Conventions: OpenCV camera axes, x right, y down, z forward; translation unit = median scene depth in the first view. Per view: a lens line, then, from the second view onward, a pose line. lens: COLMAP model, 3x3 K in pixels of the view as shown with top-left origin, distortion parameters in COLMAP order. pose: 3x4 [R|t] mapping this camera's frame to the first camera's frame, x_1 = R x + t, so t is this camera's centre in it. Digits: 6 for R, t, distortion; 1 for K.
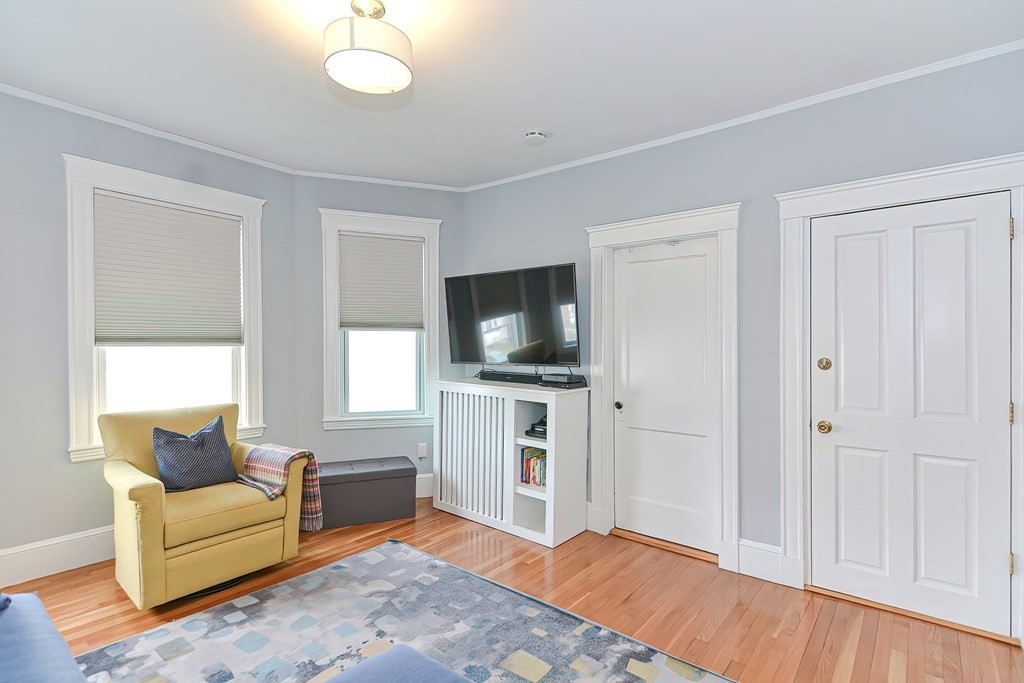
lens RADIAL K [[500.5, 0, 518.0], [0, 500.5, 344.0], [0, 0, 1]] dist [-0.000347, -0.001850]
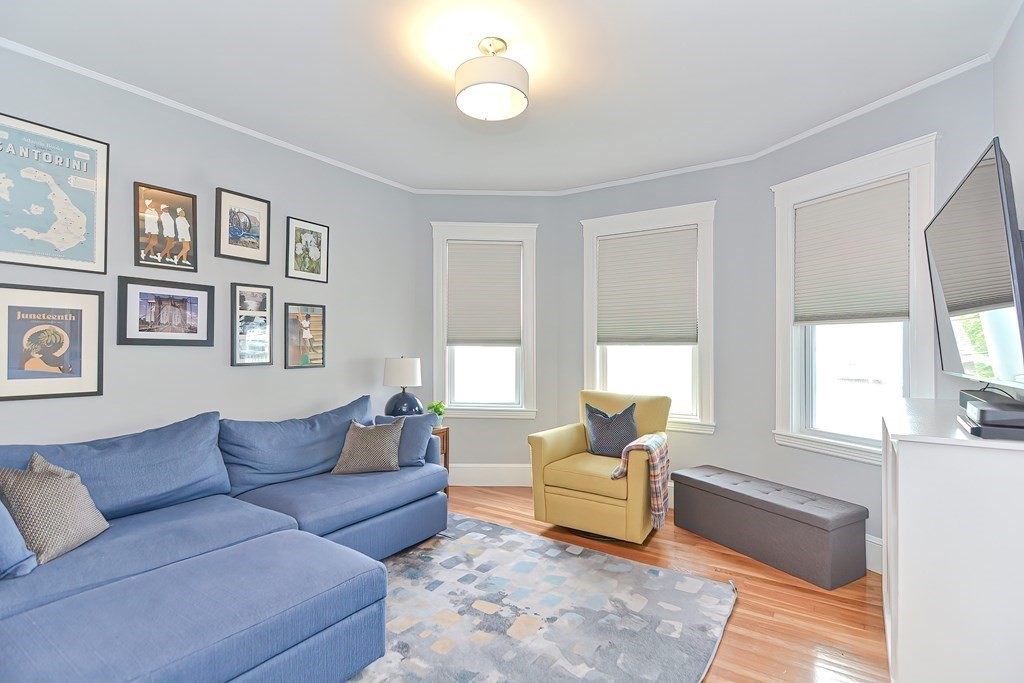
lens RADIAL K [[500.5, 0, 518.0], [0, 500.5, 344.0], [0, 0, 1]] dist [-0.000347, -0.001850]
pose [[0.067855, 0.000457, -0.997695, 0.616864], [0.001777, 0.999998, 0.000579, 0.000479], [0.997694, -0.001812, 0.067854, 0.691445]]
